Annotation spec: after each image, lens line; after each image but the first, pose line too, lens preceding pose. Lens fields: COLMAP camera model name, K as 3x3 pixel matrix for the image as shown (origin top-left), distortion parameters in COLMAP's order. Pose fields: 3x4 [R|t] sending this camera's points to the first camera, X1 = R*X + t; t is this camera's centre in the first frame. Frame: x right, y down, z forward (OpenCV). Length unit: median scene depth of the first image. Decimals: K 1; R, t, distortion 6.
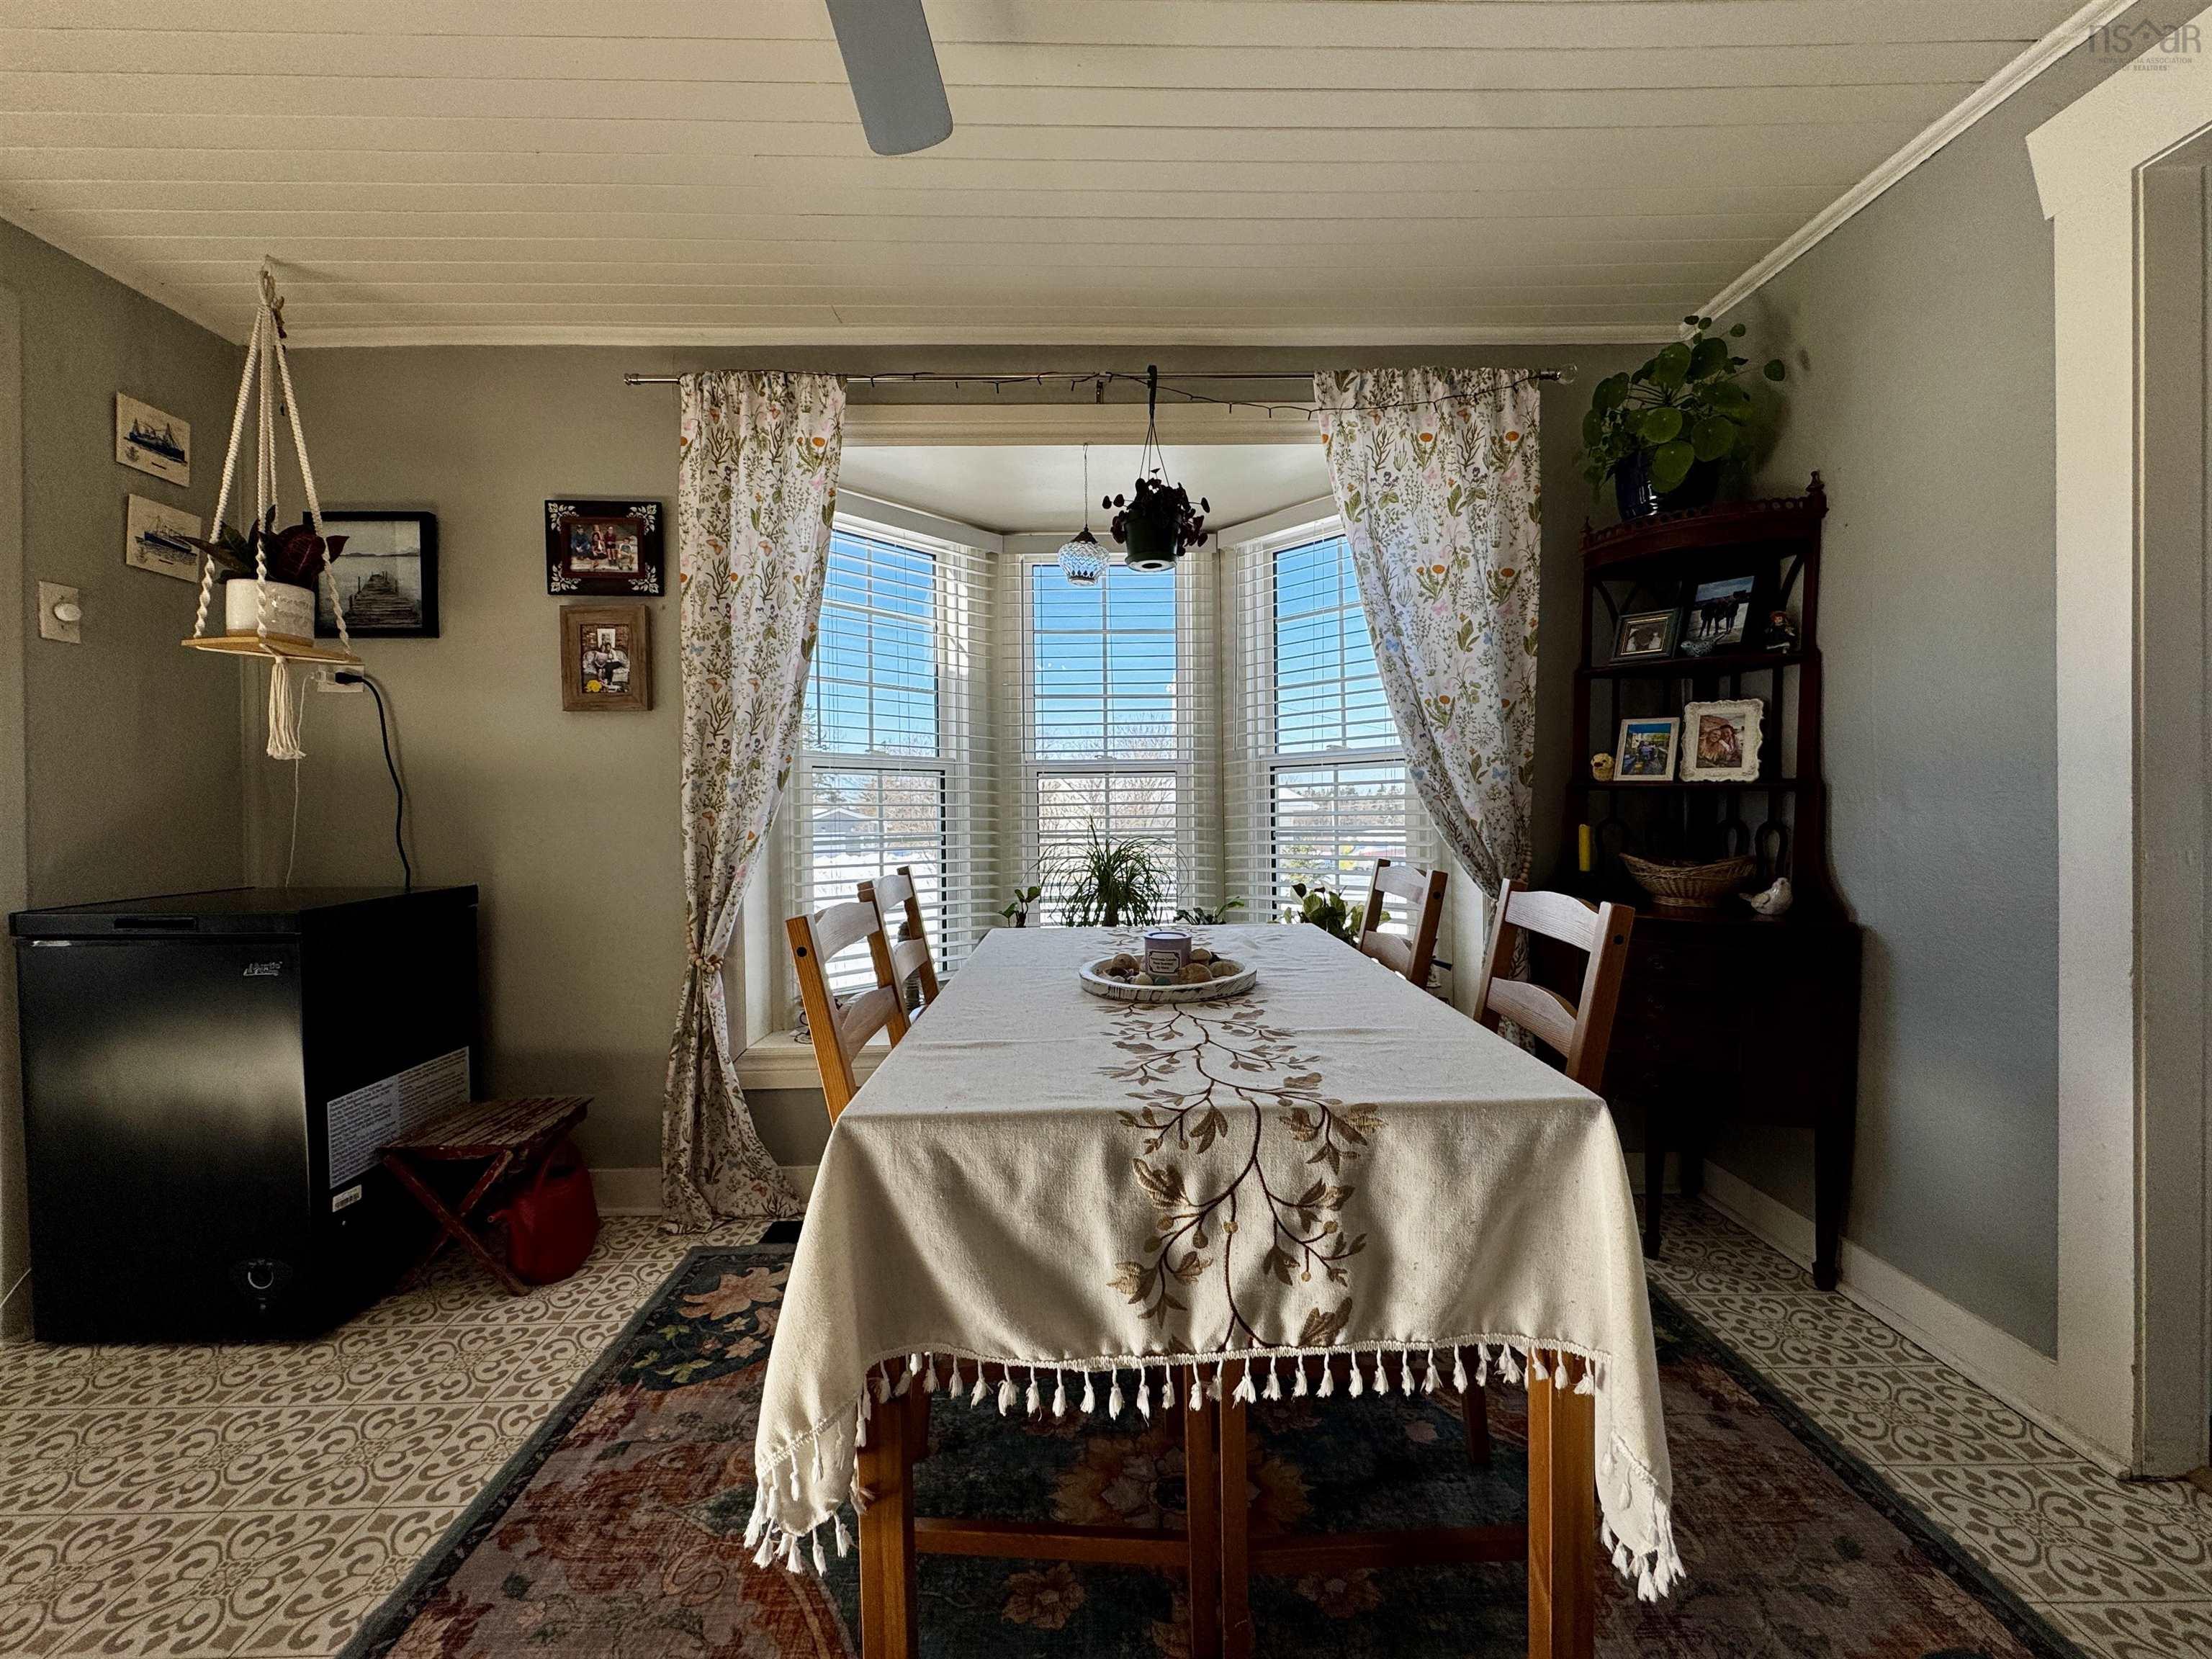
lens RADIAL K [[879.9, 0, 1104.5], [0, 879.9, 823.5], [0, 0, 1]] dist [-0.002513, 0.000370]
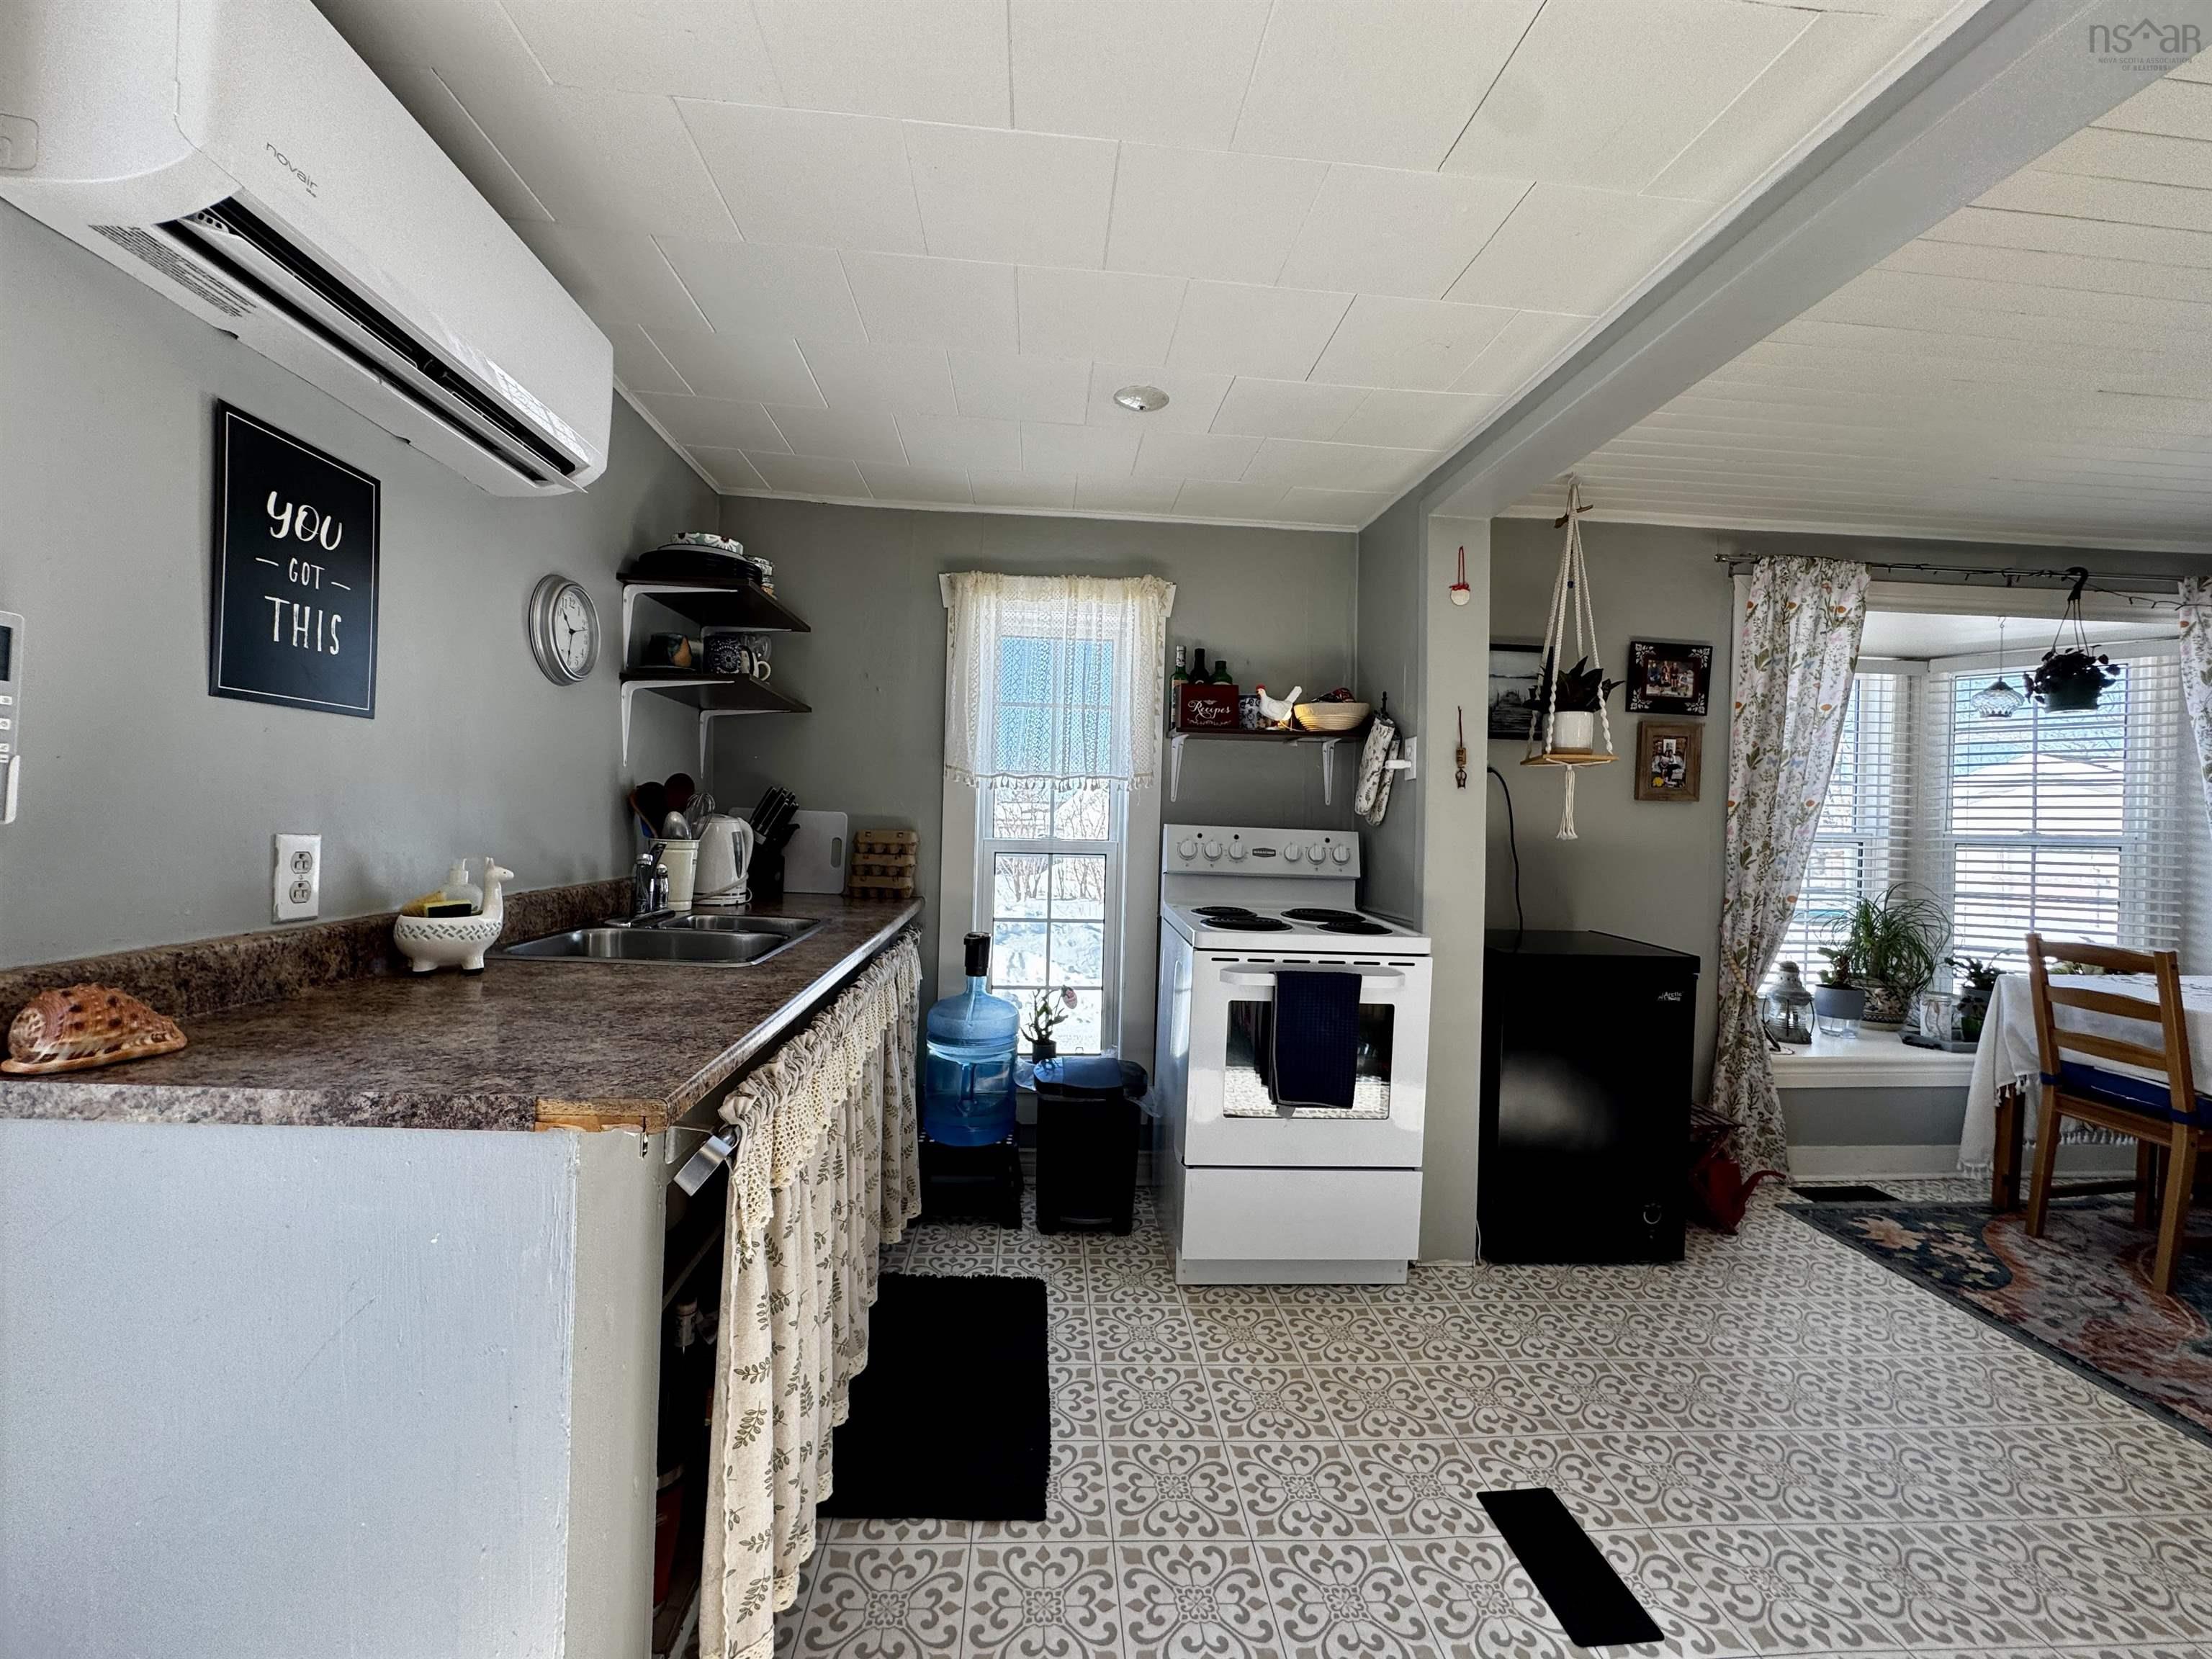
lens RADIAL K [[879.9, 0, 1104.5], [0, 879.9, 823.5], [0, 0, 1]] dist [-0.002513, 0.000370]
pose [[0.998052, 0.035699, 0.051157, -1.488400], [-0.035205, 0.999325, -0.010535, -0.049877], [-0.051499, 0.008713, 0.998635, -0.284153]]
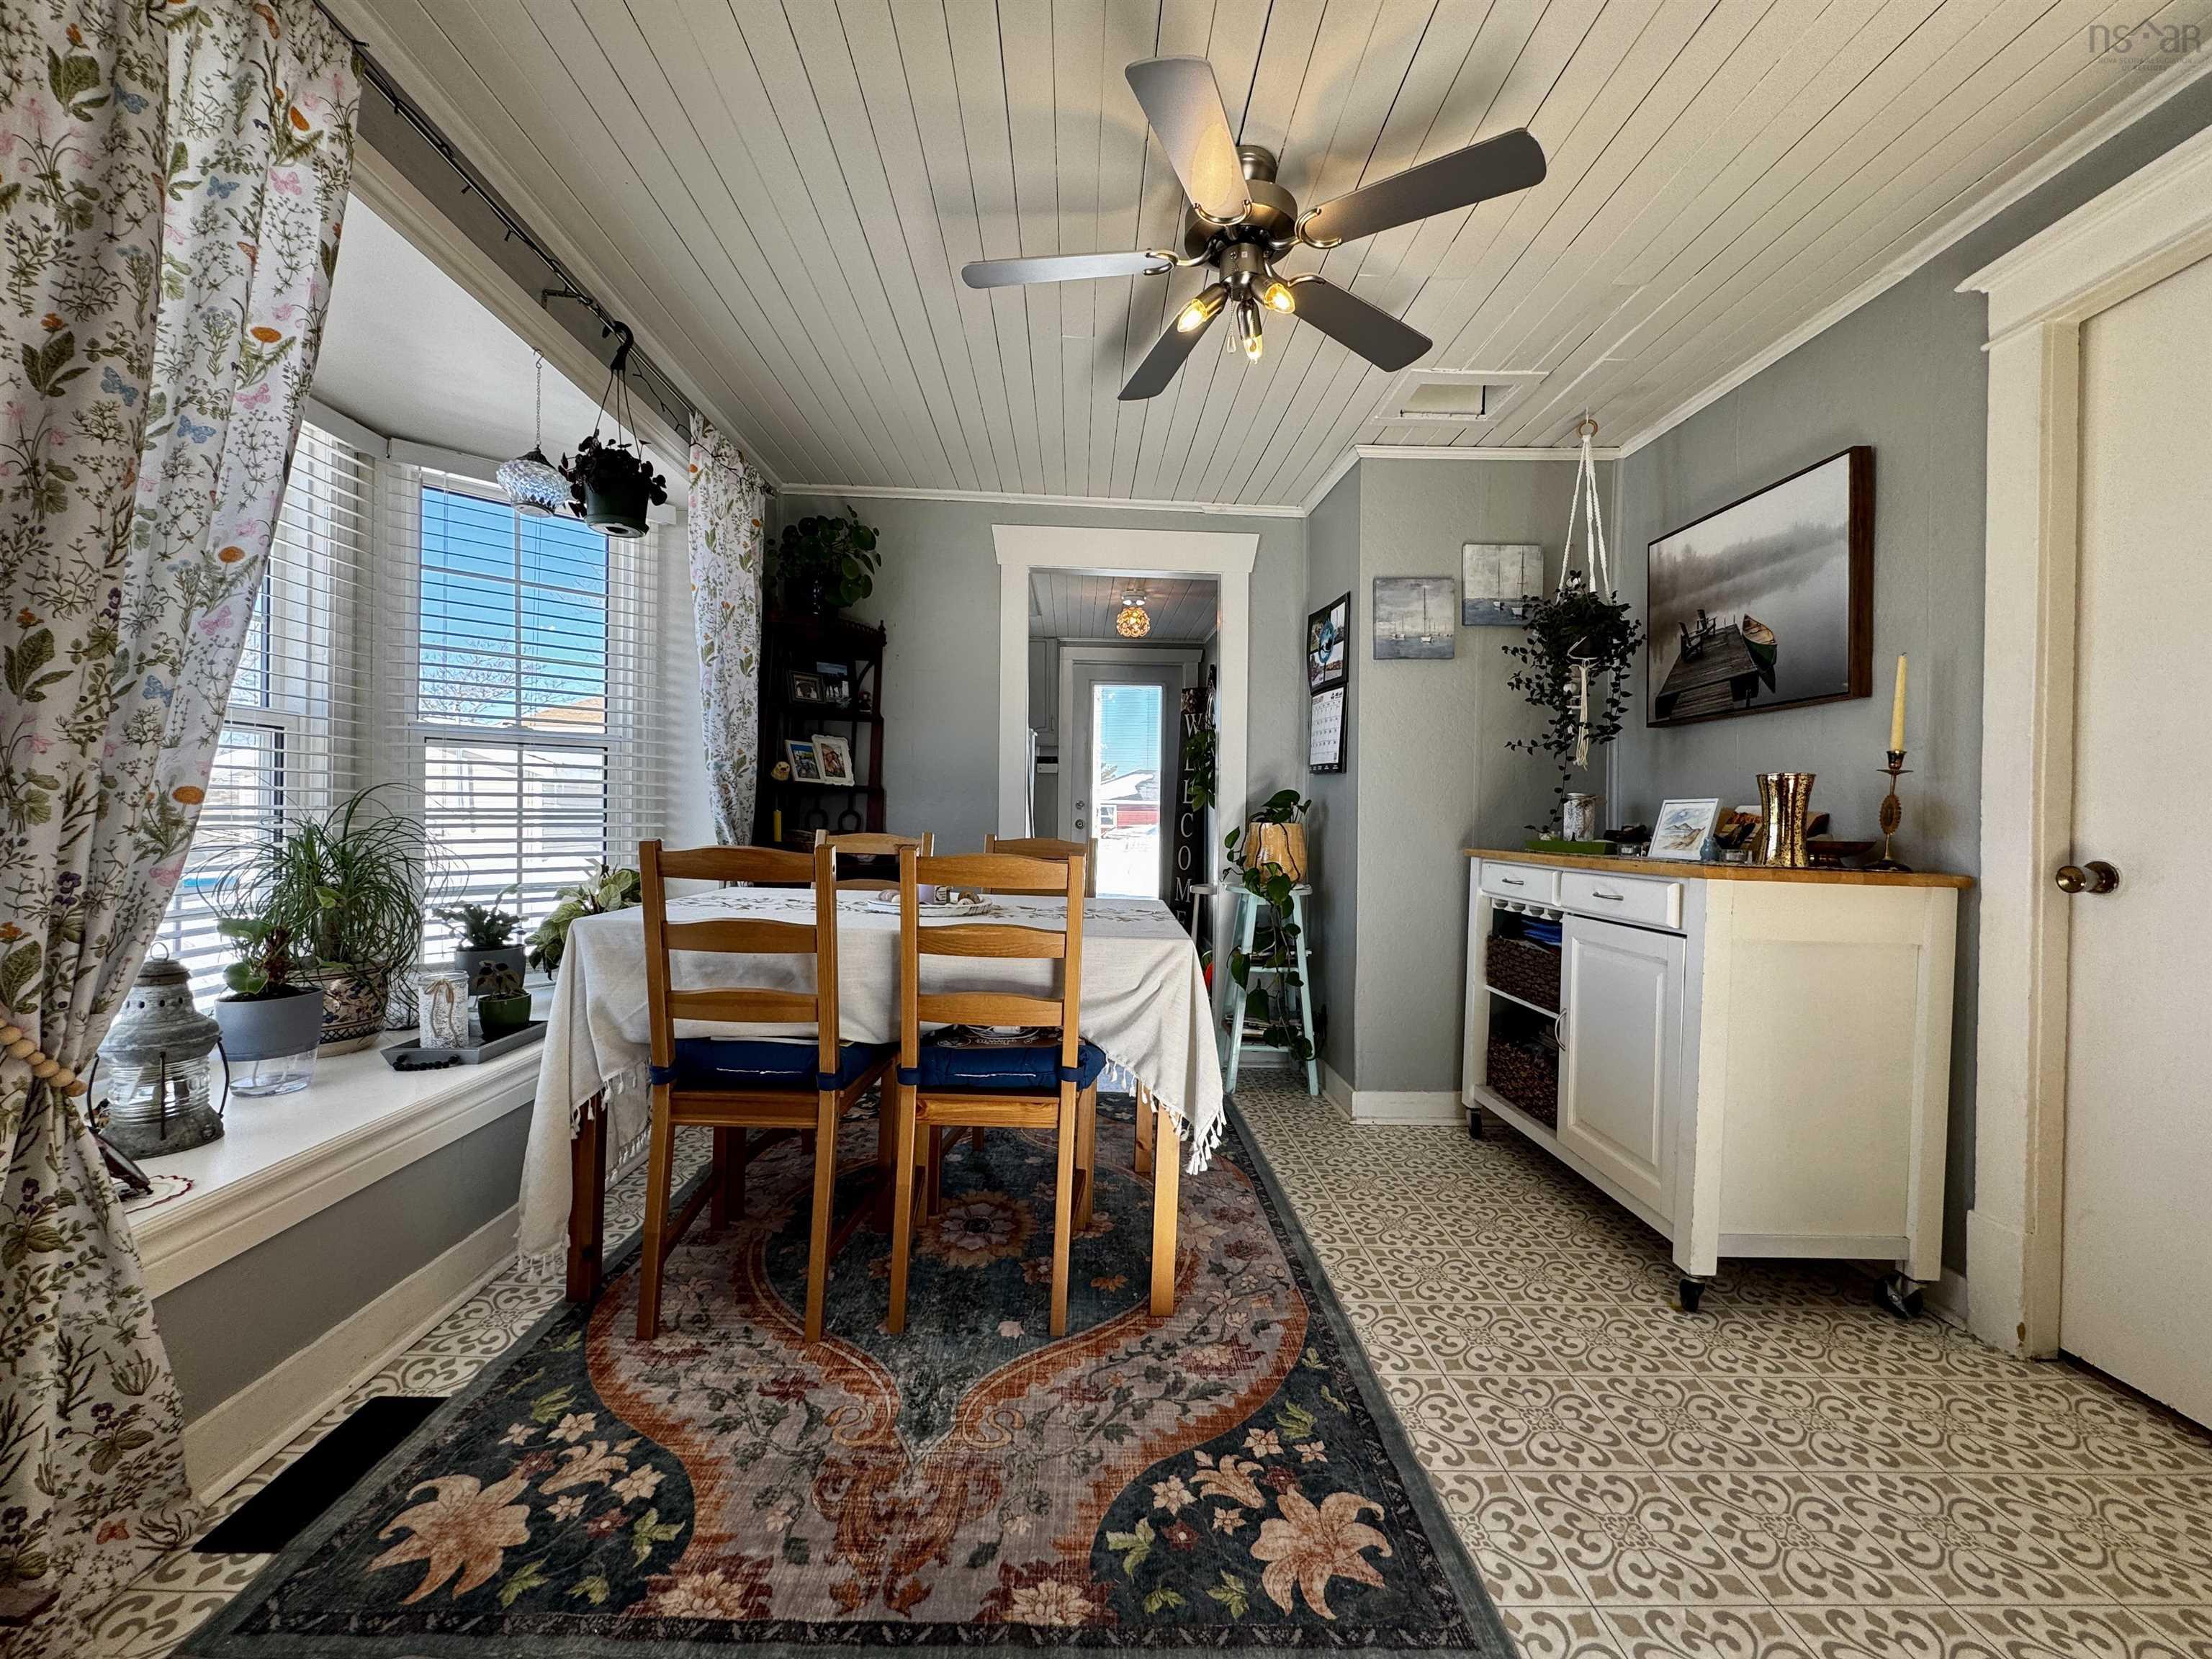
lens RADIAL K [[879.9, 0, 1104.5], [0, 879.9, 823.5], [0, 0, 1]] dist [-0.002513, 0.000370]
pose [[-0.008276, 0.006466, 0.999945, -0.886480], [-0.000844, 0.999979, -0.006473, 0.031585], [-0.999965, -0.000897, -0.008270, 0.467326]]
